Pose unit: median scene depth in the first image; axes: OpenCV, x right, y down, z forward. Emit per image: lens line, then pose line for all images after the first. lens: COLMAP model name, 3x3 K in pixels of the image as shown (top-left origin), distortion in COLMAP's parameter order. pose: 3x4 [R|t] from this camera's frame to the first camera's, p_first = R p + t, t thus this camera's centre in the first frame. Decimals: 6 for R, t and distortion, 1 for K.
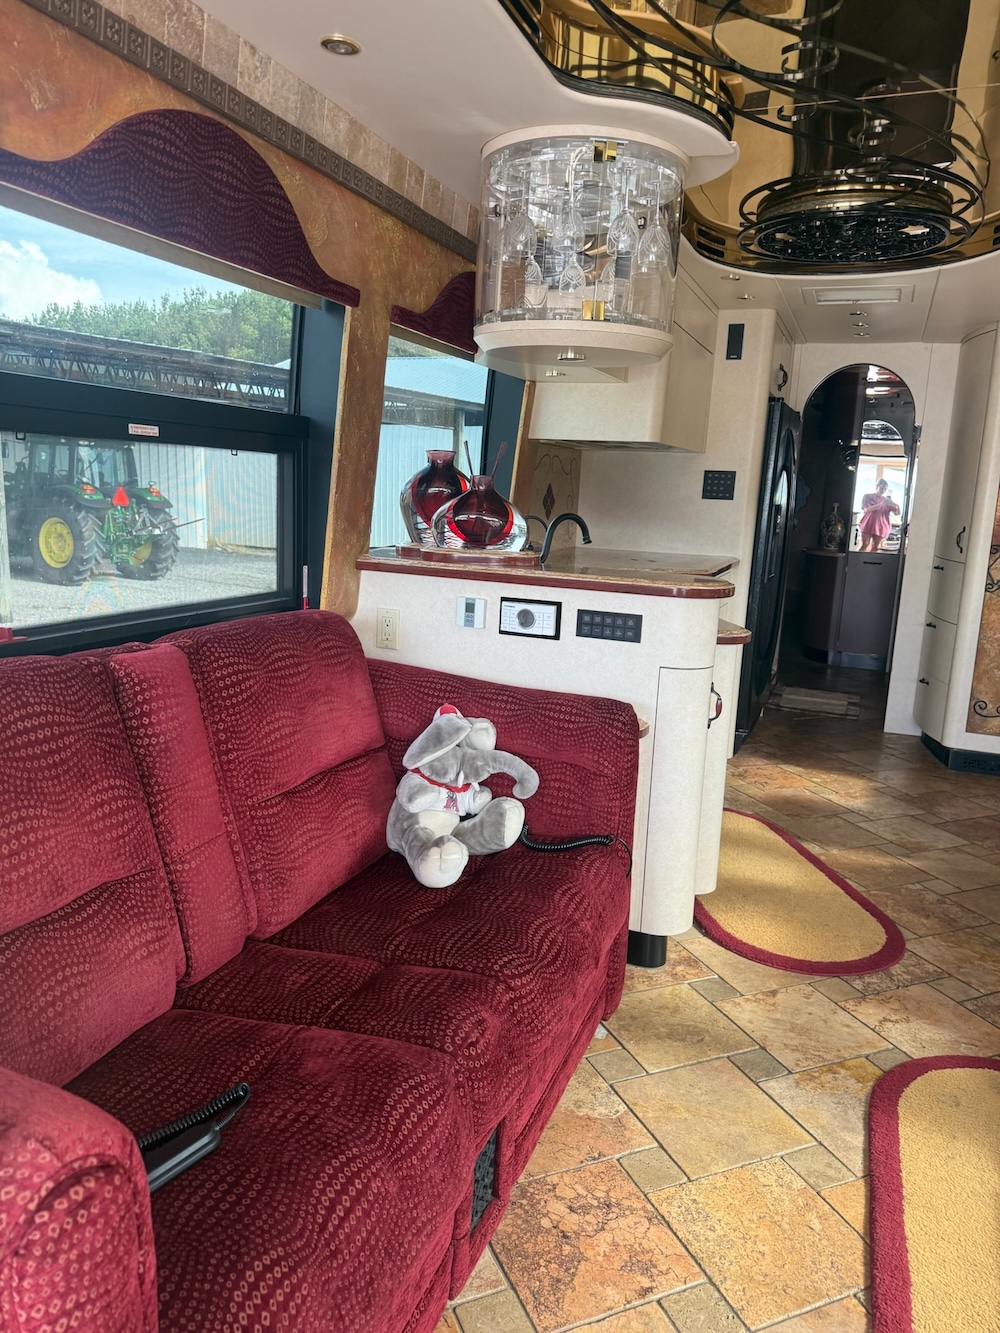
lens RADIAL K [[927.2, 0, 500.0], [0, 927.2, 666.5], [0, 0, 1]] dist [0.159601, -0.268506]
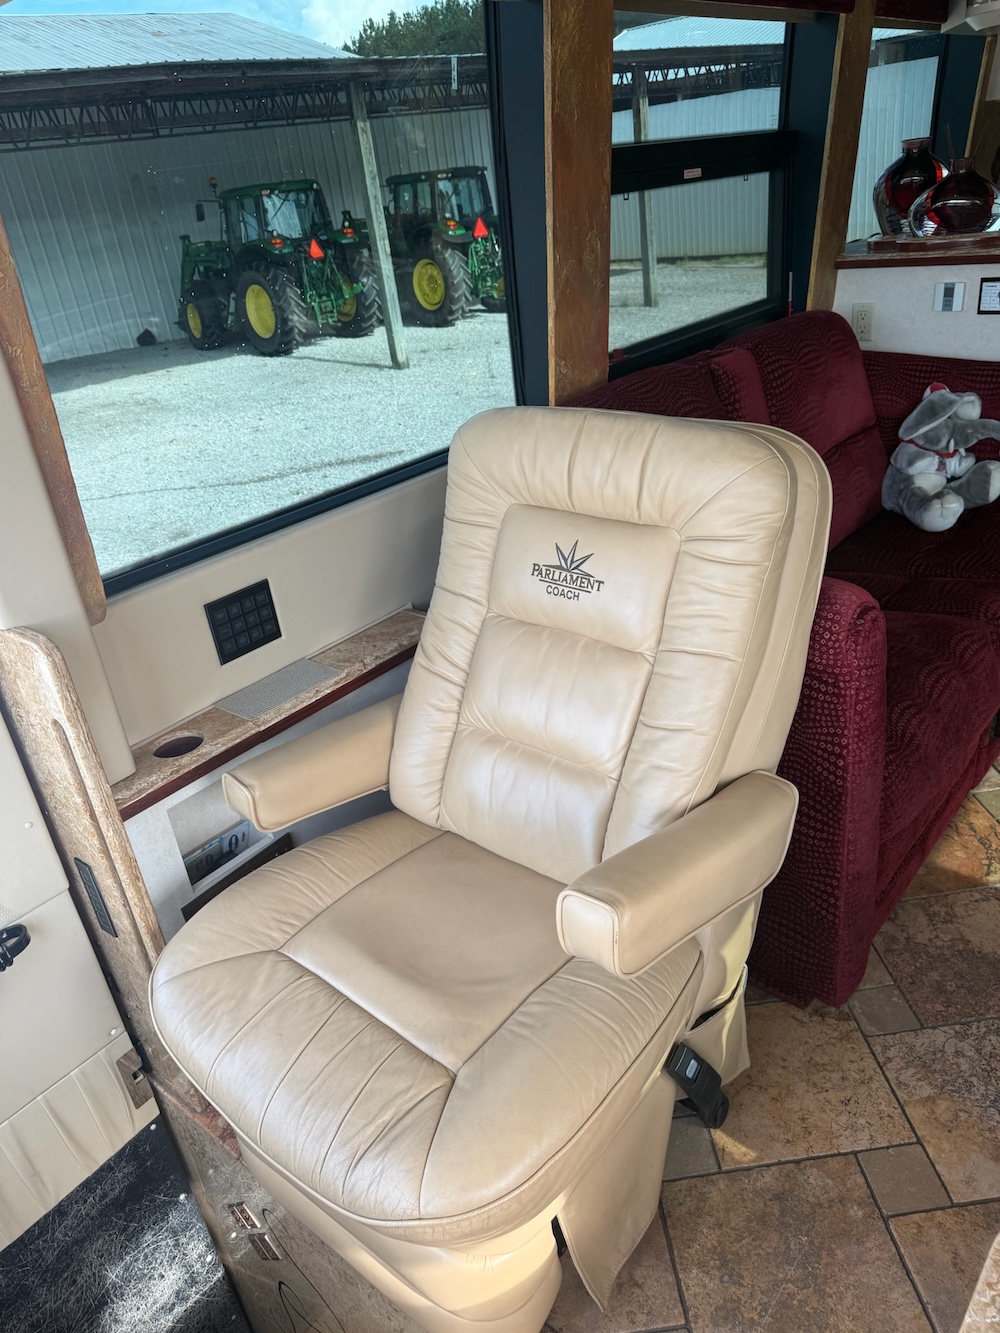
lens RADIAL K [[952.3, 0, 494.7], [0, 952.3, 665.8], [0, 0, 1]] dist [0.062747, -0.082313]
pose [[0.938969, 0.009556, -0.343870, -0.162564], [0.086661, 0.960804, 0.263336, 0.016443], [0.332908, -0.277064, 0.901337, -0.377583]]
